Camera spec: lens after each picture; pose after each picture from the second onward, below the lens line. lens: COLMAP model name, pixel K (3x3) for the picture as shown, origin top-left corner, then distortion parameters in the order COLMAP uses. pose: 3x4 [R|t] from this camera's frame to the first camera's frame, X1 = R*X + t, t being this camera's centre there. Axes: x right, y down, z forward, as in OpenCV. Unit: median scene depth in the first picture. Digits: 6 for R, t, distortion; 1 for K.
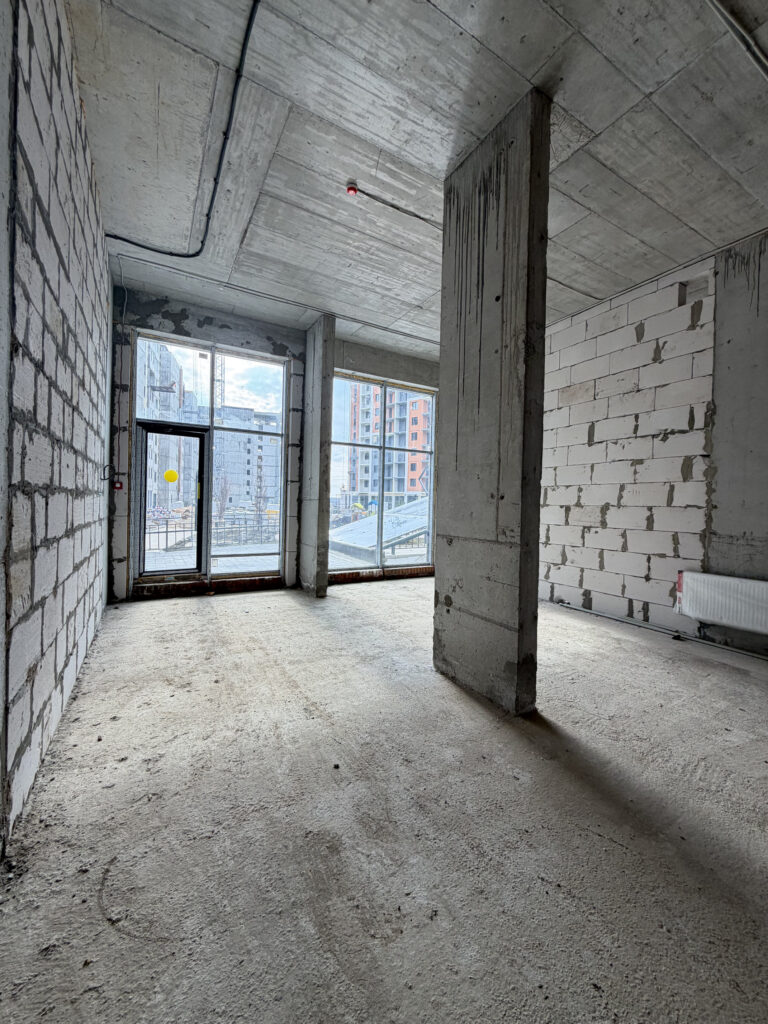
lens RADIAL K [[407.0, 0, 386.4], [0, 407.0, 510.7], [0, 0, 1]] dist [-0.001306, 0.000278]
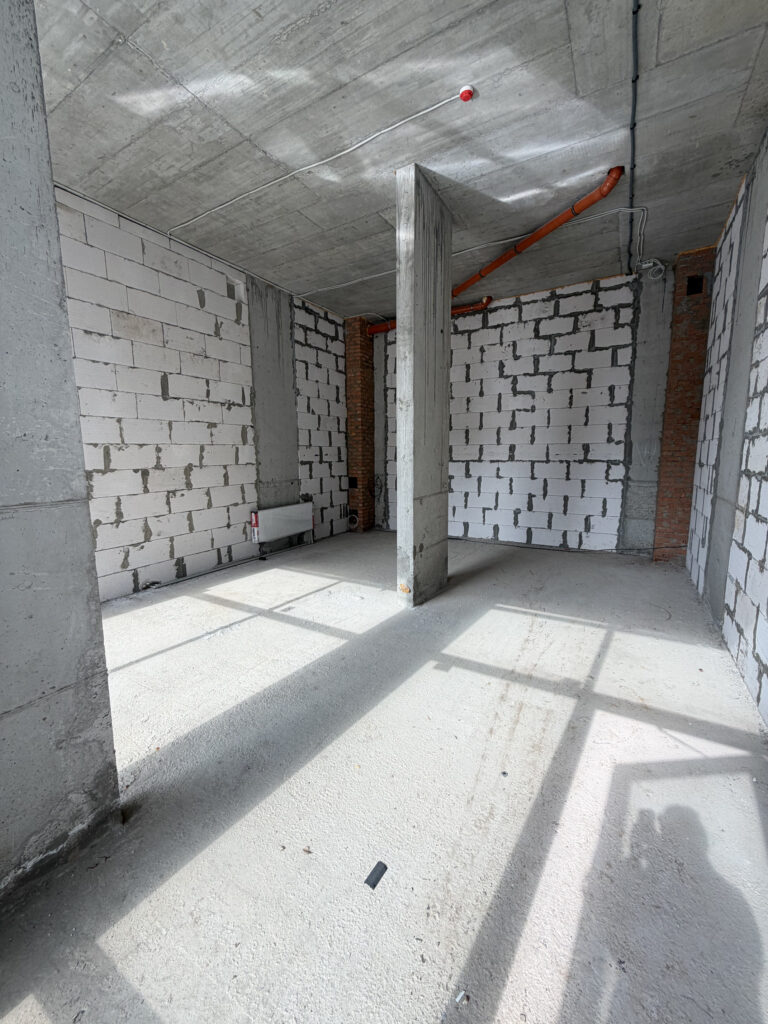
lens RADIAL K [[407.0, 0, 383.4], [0, 407.0, 511.2], [0, 0, 1]] dist [-0.001306, 0.000278]
pose [[-0.495057, -0.145617, 0.856571, -0.599260], [0.010696, 0.984760, 0.173591, -0.078444], [-0.868795, 0.095099, -0.485955, 1.180005]]
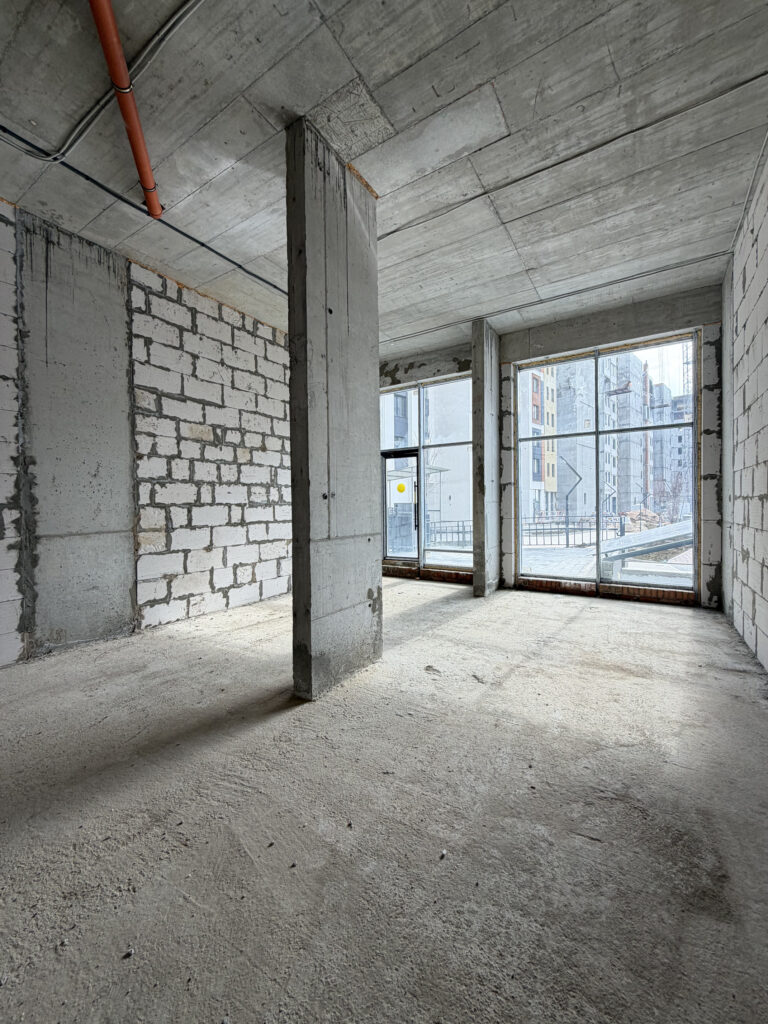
lens RADIAL K [[407.0, 0, 383.7], [0, 407.0, 511.2], [0, 0, 1]] dist [-0.001306, 0.000278]
pose [[0.460692, -0.015507, -0.887425, 0.795121], [0.008378, 0.999879, -0.013123, 0.011467], [0.887520, -0.001389, 0.460766, 0.395182]]
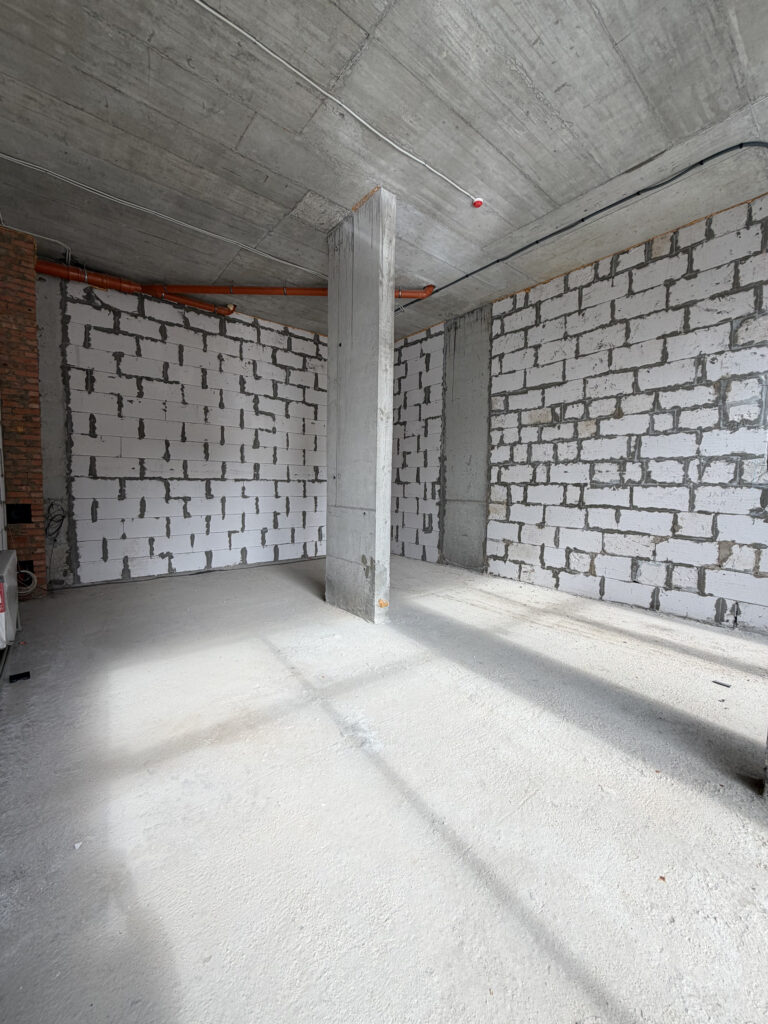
lens RADIAL K [[407.0, 0, 385.8], [0, 407.0, 510.8], [0, 0, 1]] dist [-0.001306, 0.000278]
pose [[-0.985424, -0.027183, -0.167931, 0.237016], [-0.041034, 0.995984, 0.079573, -0.022022], [0.165094, 0.085304, -0.982582, 1.544144]]
